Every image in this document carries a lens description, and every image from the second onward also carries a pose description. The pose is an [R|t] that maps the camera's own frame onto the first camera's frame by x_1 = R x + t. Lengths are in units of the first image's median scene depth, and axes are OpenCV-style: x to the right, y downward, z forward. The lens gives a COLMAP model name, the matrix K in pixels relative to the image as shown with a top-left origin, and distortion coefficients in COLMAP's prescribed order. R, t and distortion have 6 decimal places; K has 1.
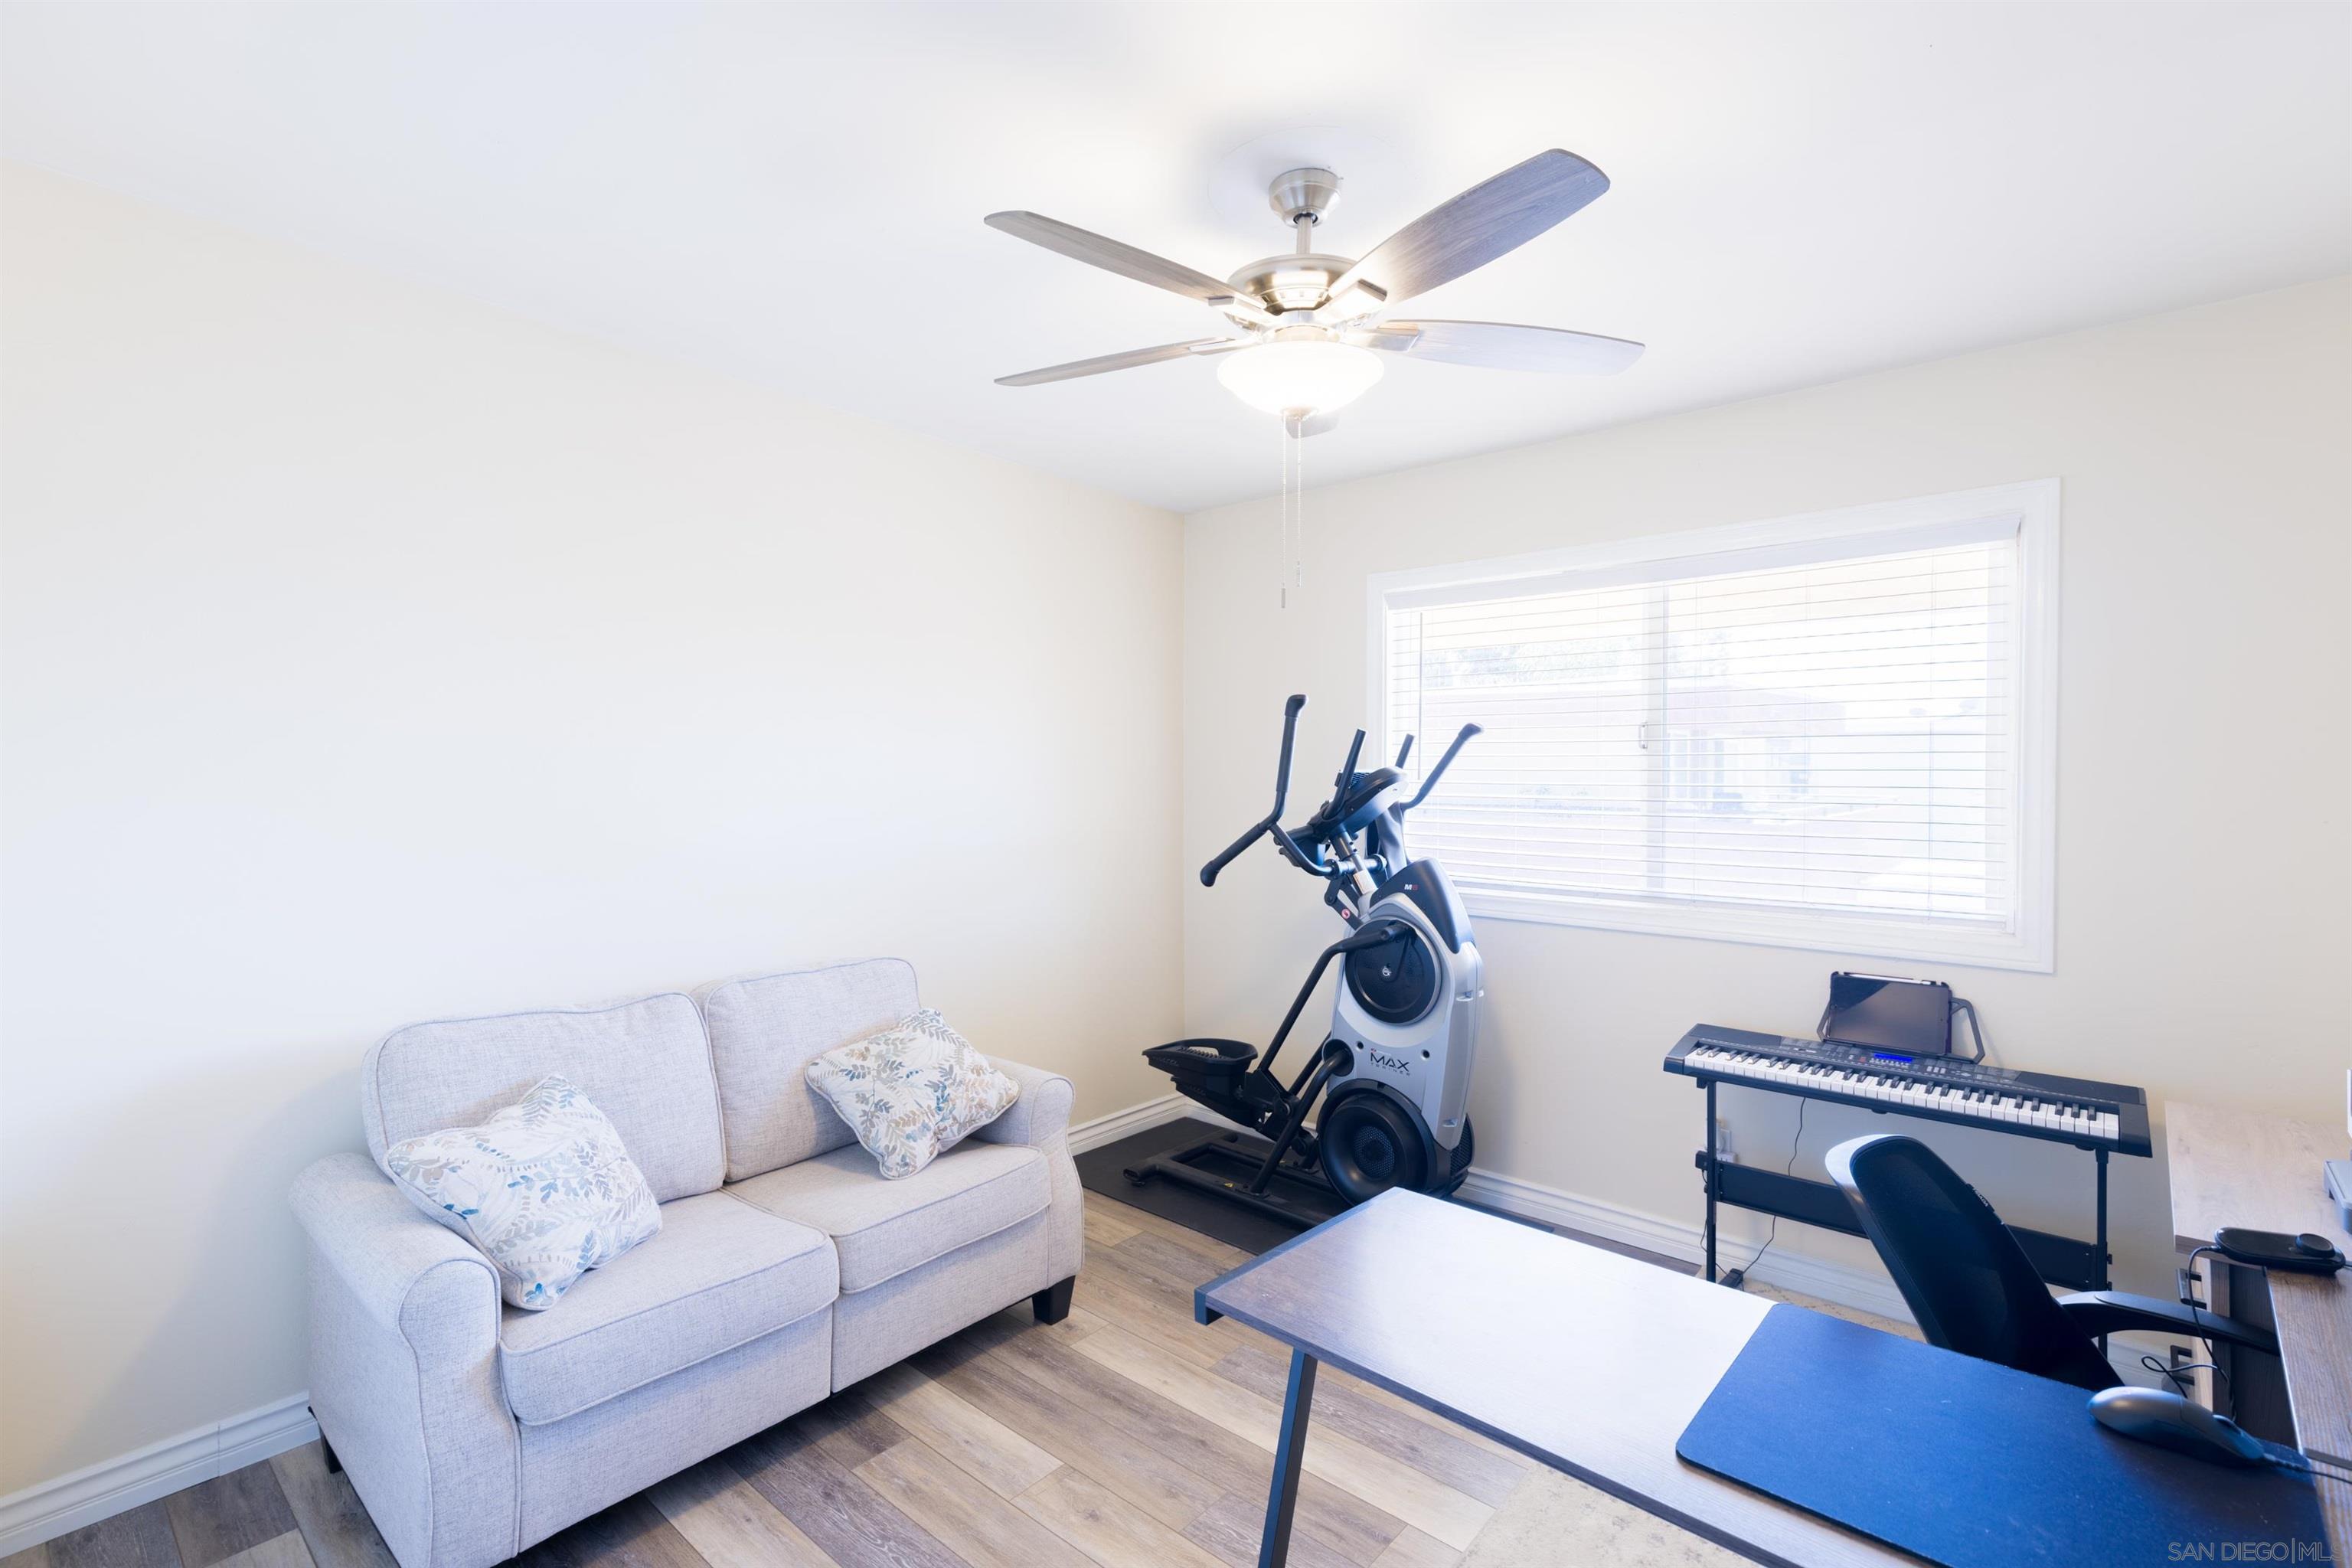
lens RADIAL K [[1076.9, 0, 1178.2], [0, 1076.9, 780.6], [0, 0, 1]] dist [0.003370, -0.000578]
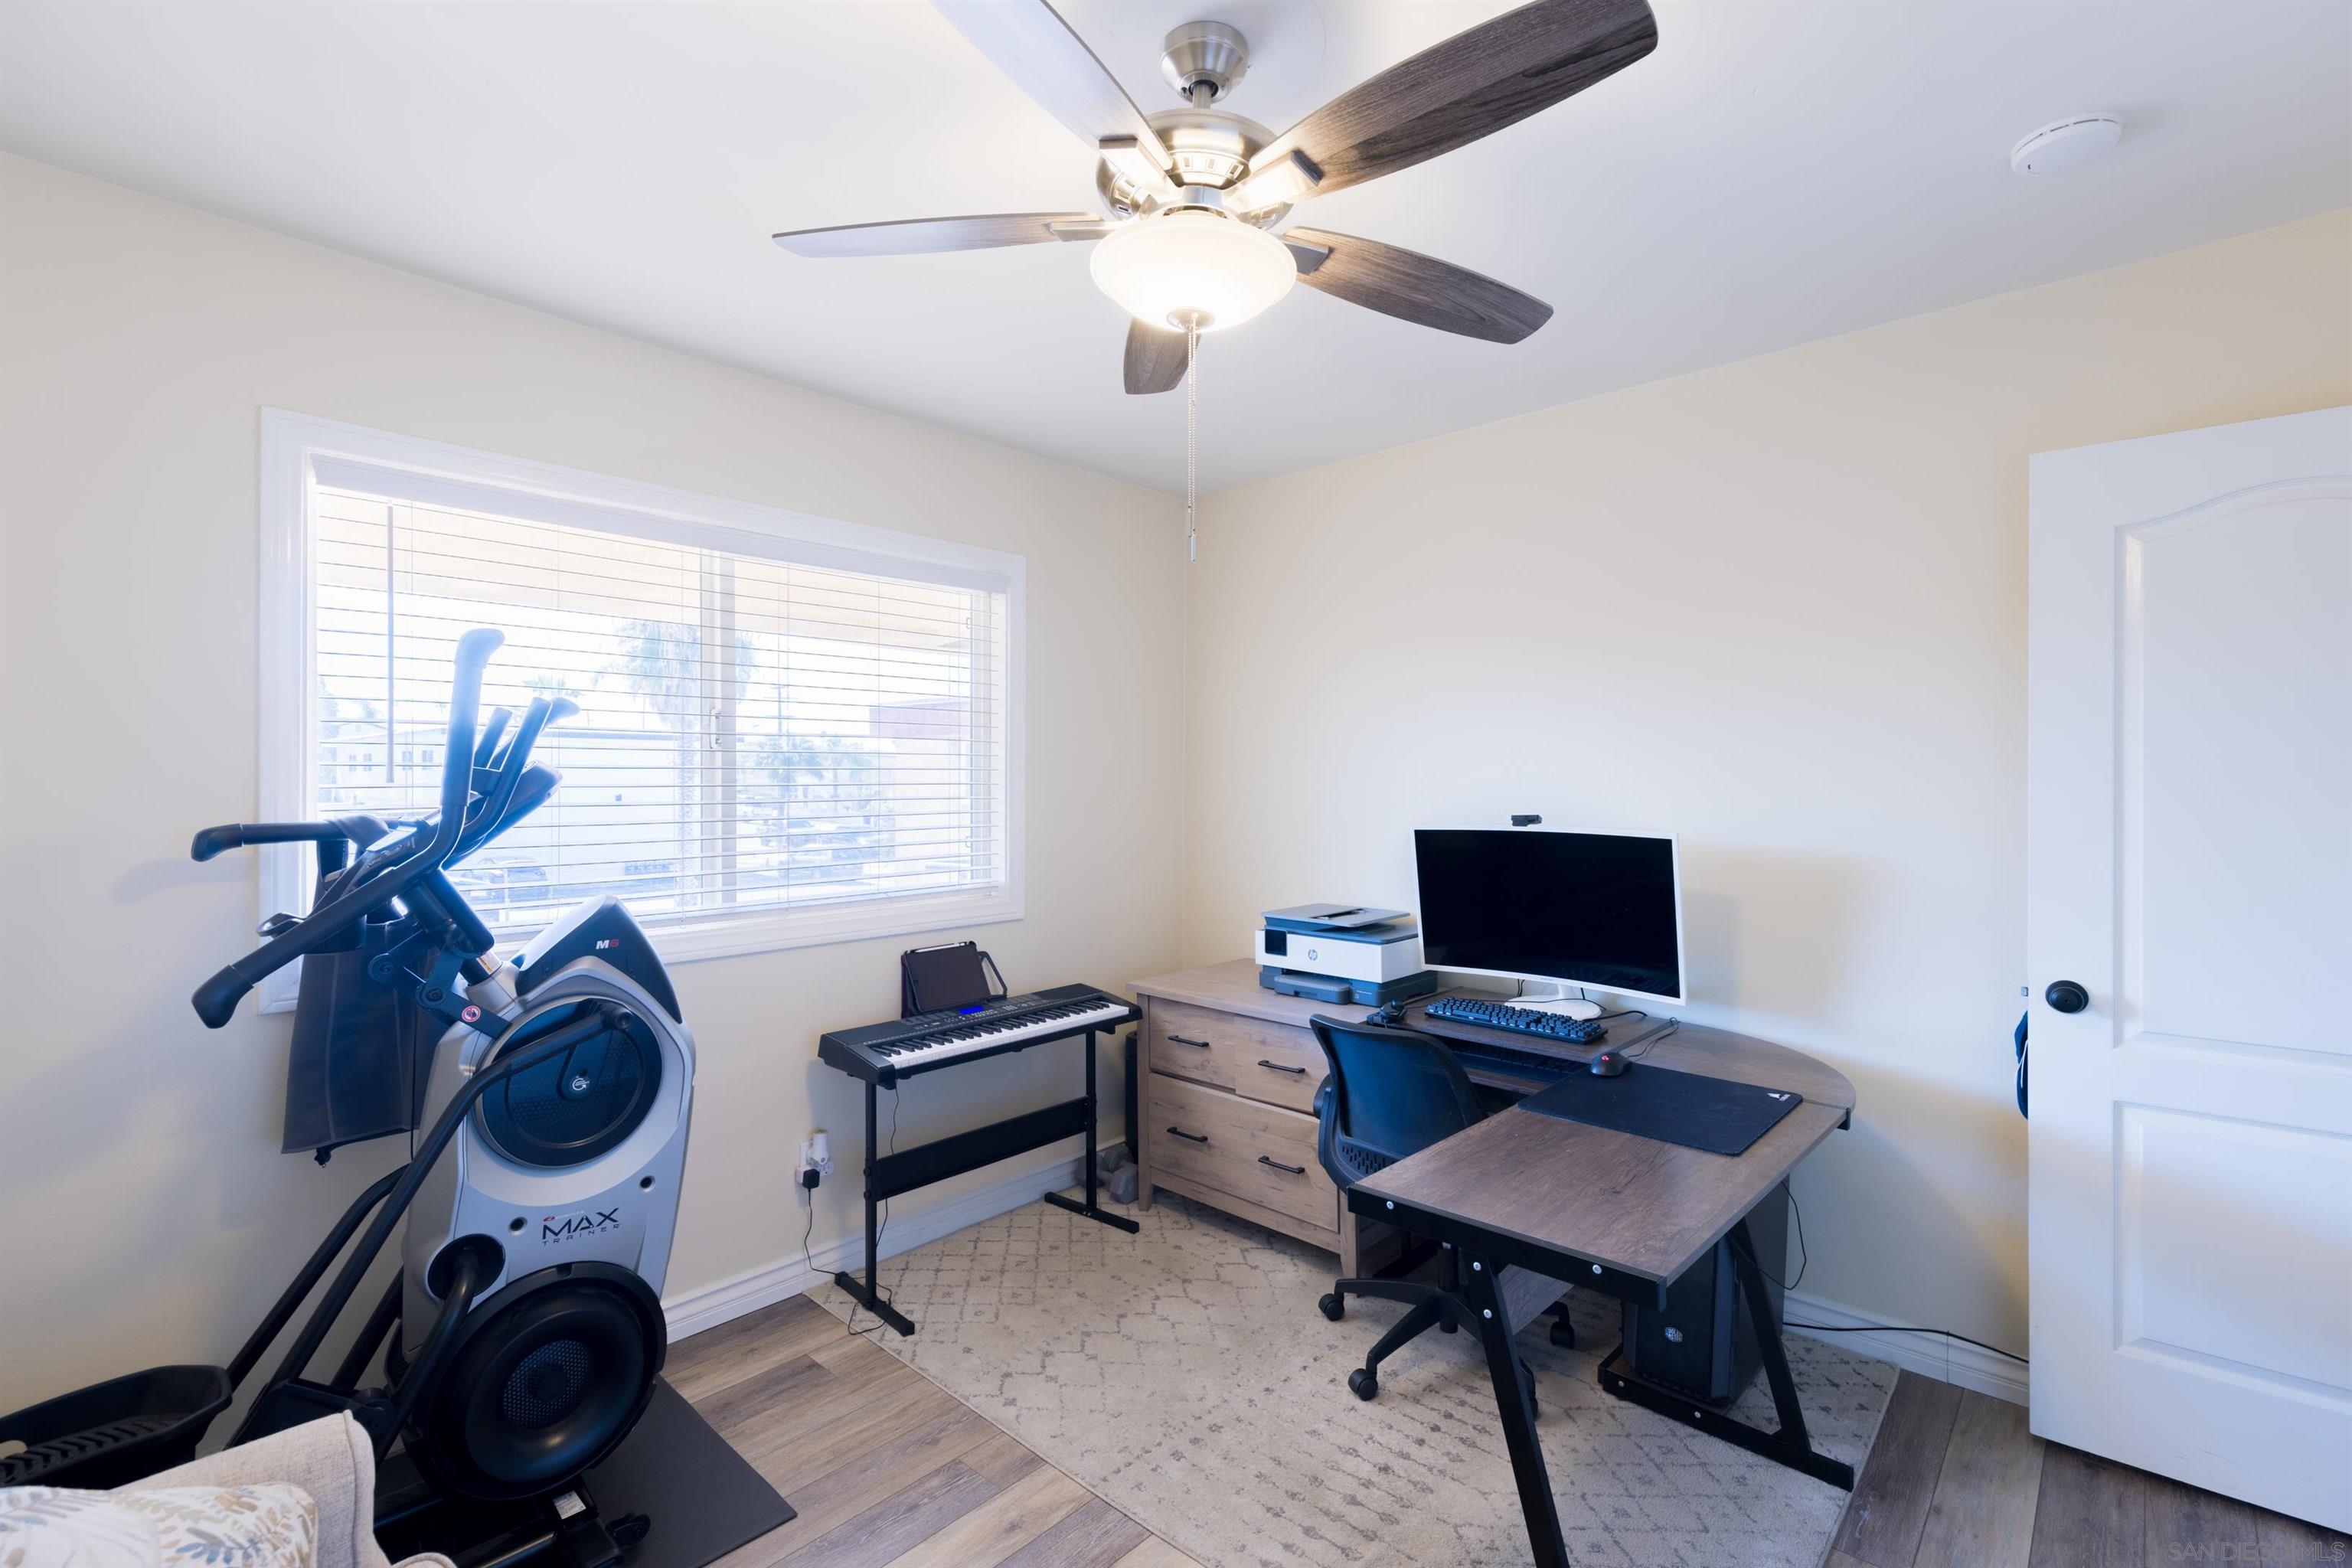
lens RADIAL K [[1076.9, 0, 1178.2], [0, 1076.9, 780.6], [0, 0, 1]] dist [0.003370, -0.000578]
pose [[-0.000481, -0.006952, 0.999976, -0.451996], [0.007731, 0.999946, 0.006956, -0.002964], [-0.999970, 0.007734, -0.000427, 0.661198]]
